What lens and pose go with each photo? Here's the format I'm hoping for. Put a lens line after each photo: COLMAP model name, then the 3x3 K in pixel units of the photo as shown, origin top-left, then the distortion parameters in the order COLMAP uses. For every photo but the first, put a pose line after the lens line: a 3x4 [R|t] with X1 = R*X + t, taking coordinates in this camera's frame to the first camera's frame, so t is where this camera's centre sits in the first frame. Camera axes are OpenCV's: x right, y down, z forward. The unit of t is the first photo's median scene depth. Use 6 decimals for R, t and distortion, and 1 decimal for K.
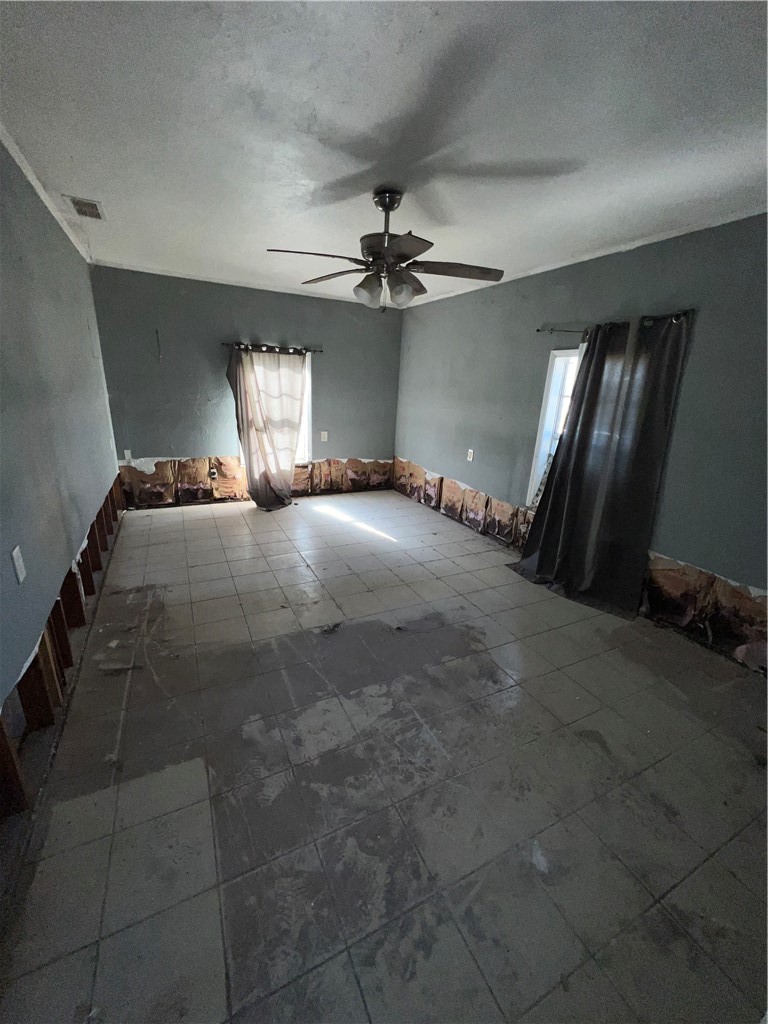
lens RADIAL K [[407.9, 0, 386.8], [0, 407.9, 511.5], [0, 0, 1]] dist [-0.000117, 0.000065]
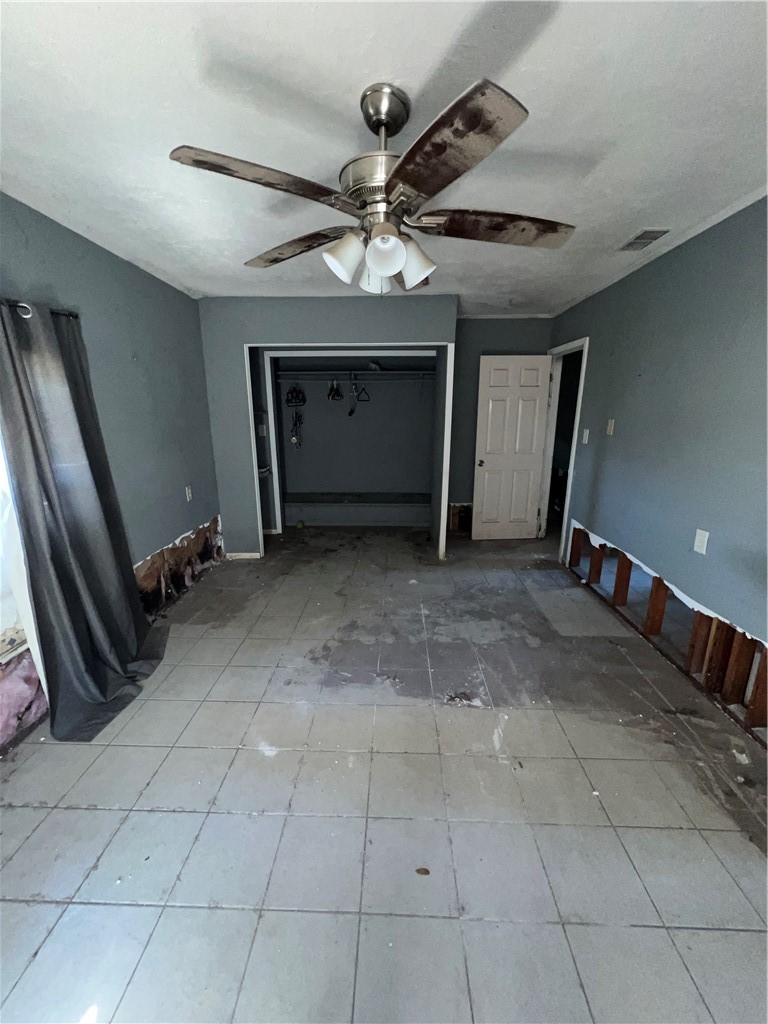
lens RADIAL K [[407.9, 0, 387.8], [0, 407.9, 514.2], [0, 0, 1]] dist [-0.000117, 0.000065]
pose [[-0.878668, -0.161937, 0.449131, -0.396904], [0.105742, 0.851350, 0.513831, -0.593086], [-0.465576, 0.498979, -0.730930, 1.833864]]
